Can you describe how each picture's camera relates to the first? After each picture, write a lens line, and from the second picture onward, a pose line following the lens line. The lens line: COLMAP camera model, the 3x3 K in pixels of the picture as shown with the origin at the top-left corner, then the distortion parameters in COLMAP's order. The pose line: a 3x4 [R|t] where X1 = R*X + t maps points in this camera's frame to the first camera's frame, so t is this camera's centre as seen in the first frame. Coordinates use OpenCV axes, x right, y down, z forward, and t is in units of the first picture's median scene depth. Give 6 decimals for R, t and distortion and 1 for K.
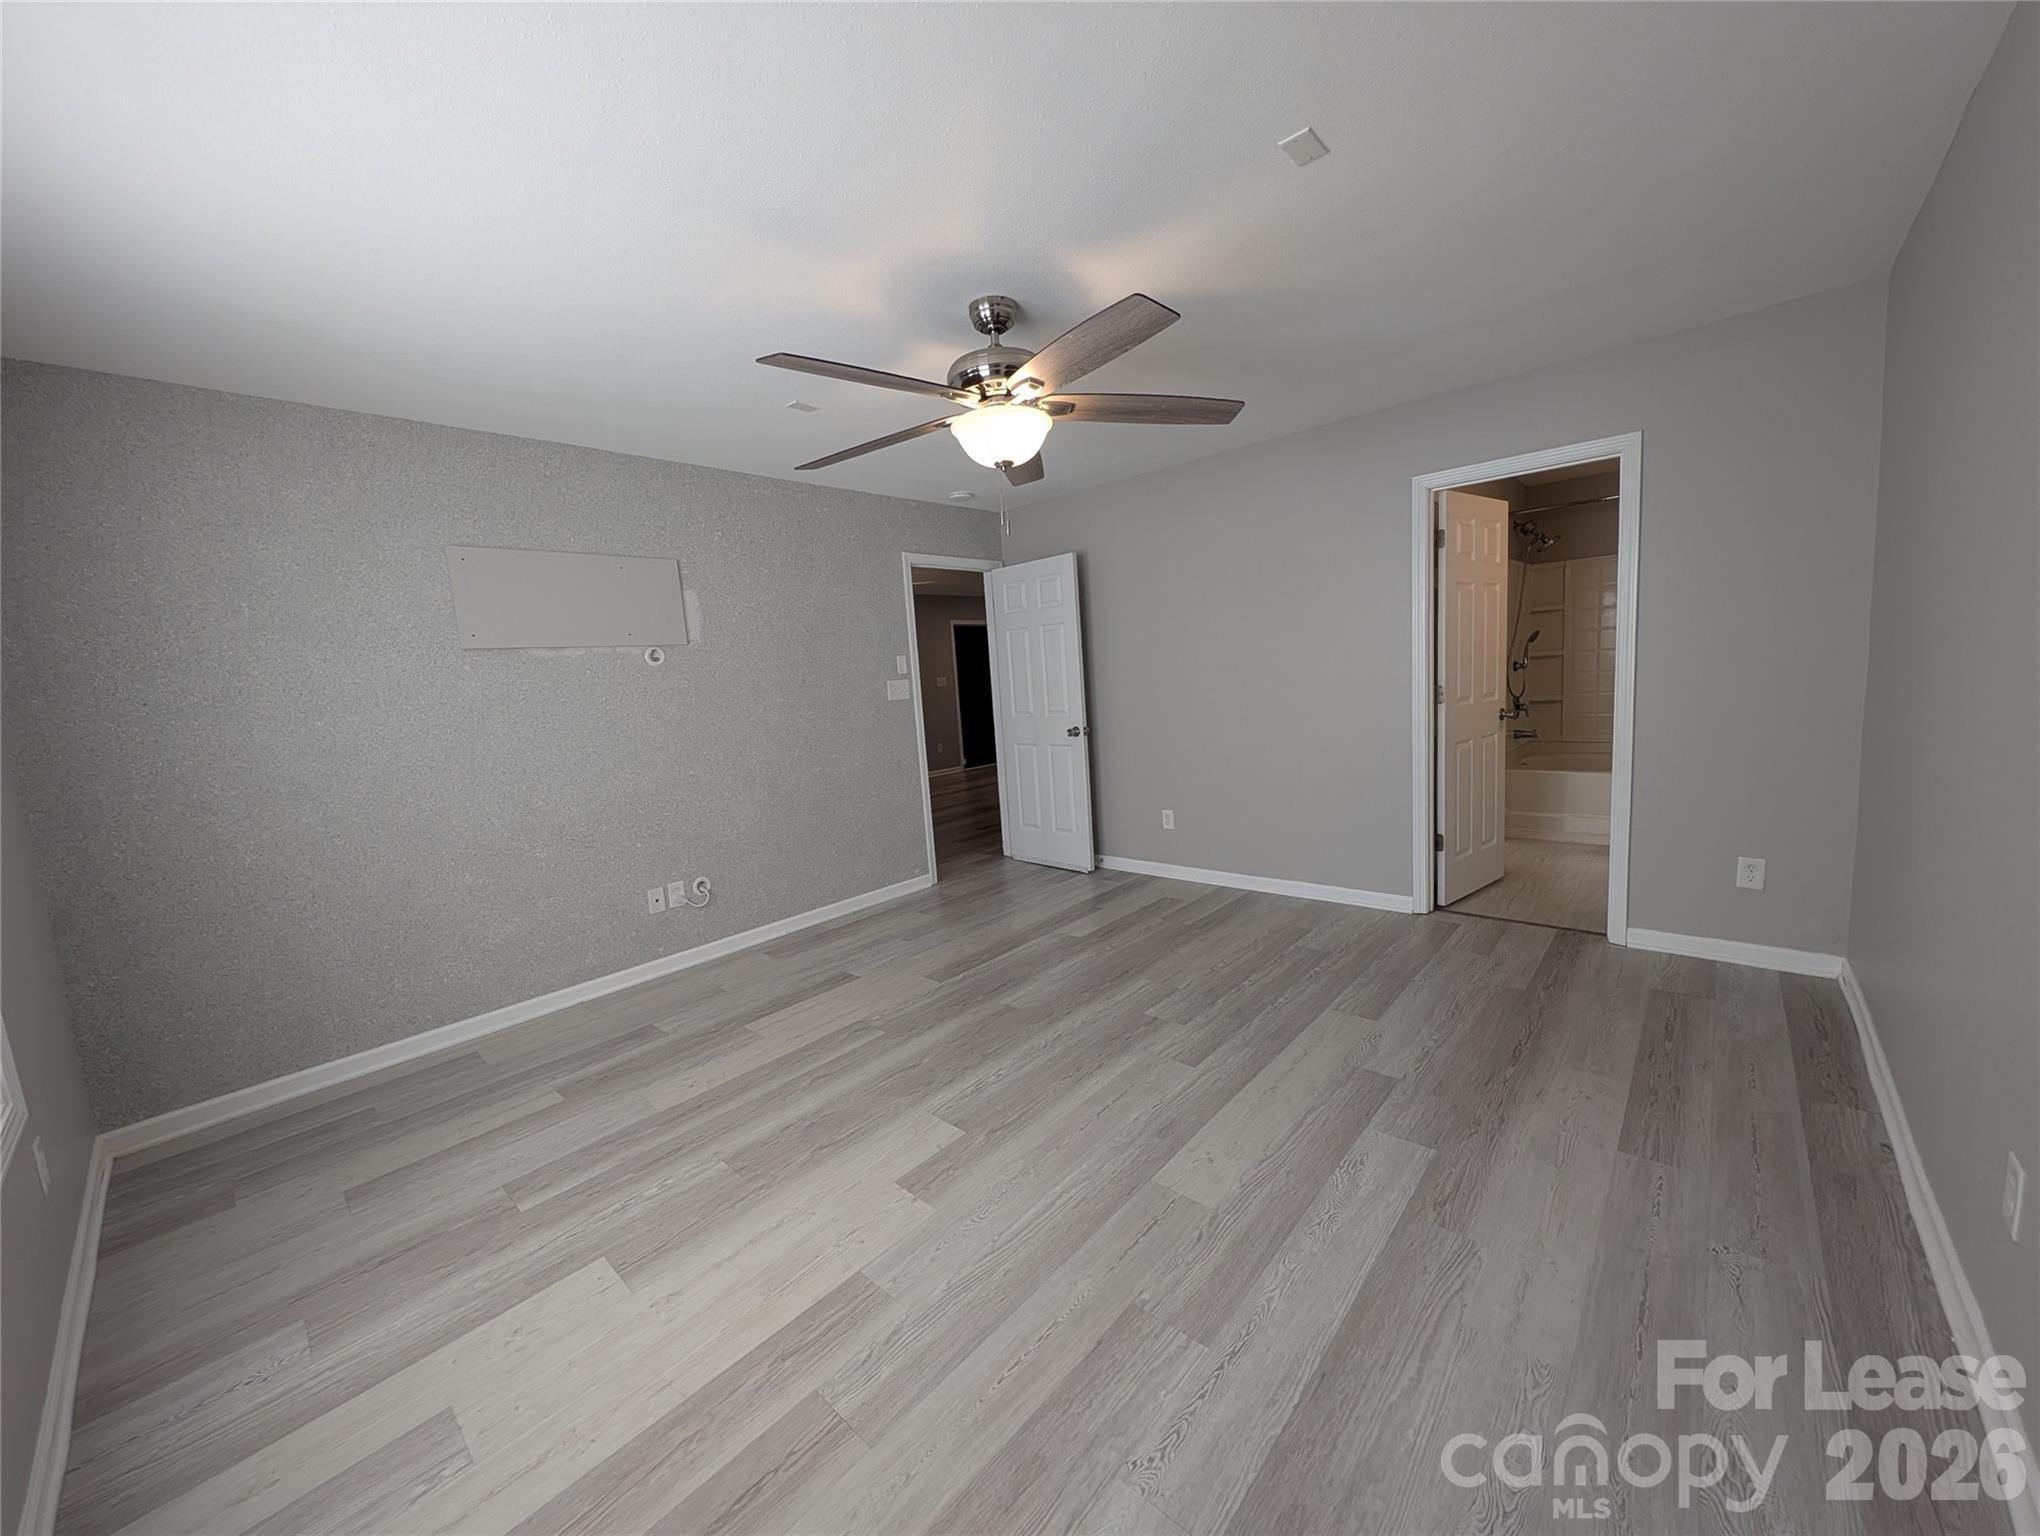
lens RADIAL K [[764.3, 0, 1020.0], [0, 764.3, 768.0], [0, 0, 1]] dist [0.021792, -0.009347]
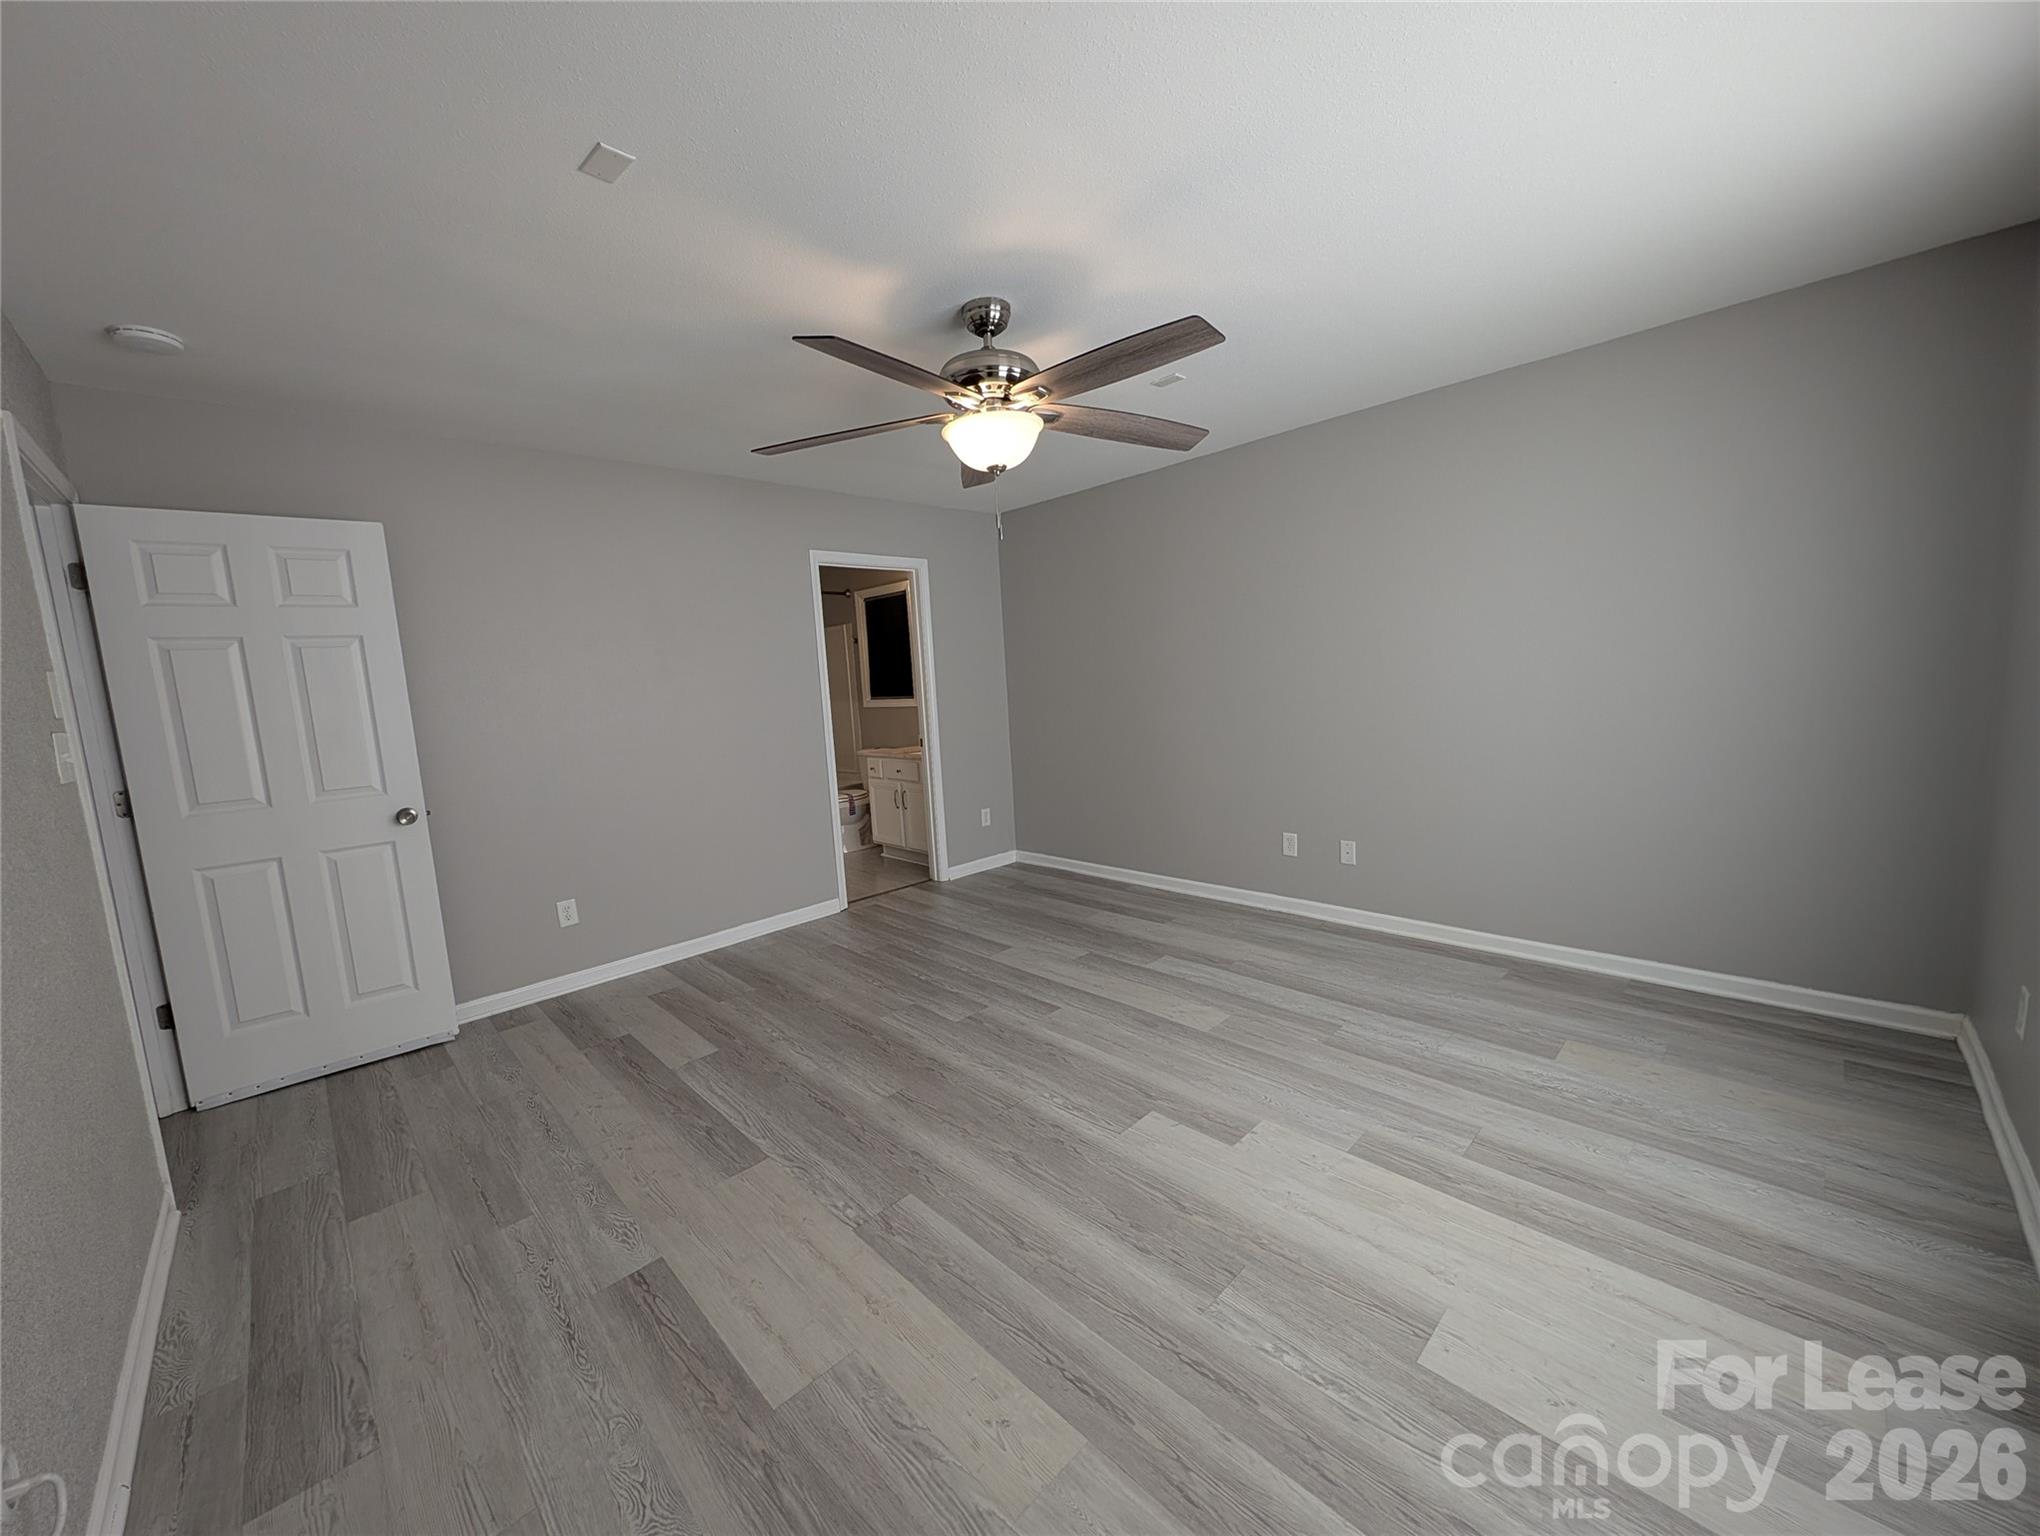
lens RADIAL K [[767.9, 0, 1044.6], [0, 767.9, 770.1], [0, 0, 1]] dist [0.012294, -0.009437]
pose [[0.046038, -0.061308, 0.997057, -0.931927], [0.180857, 0.982132, 0.052039, -0.039662], [-0.982431, 0.177929, 0.056303, 0.881324]]
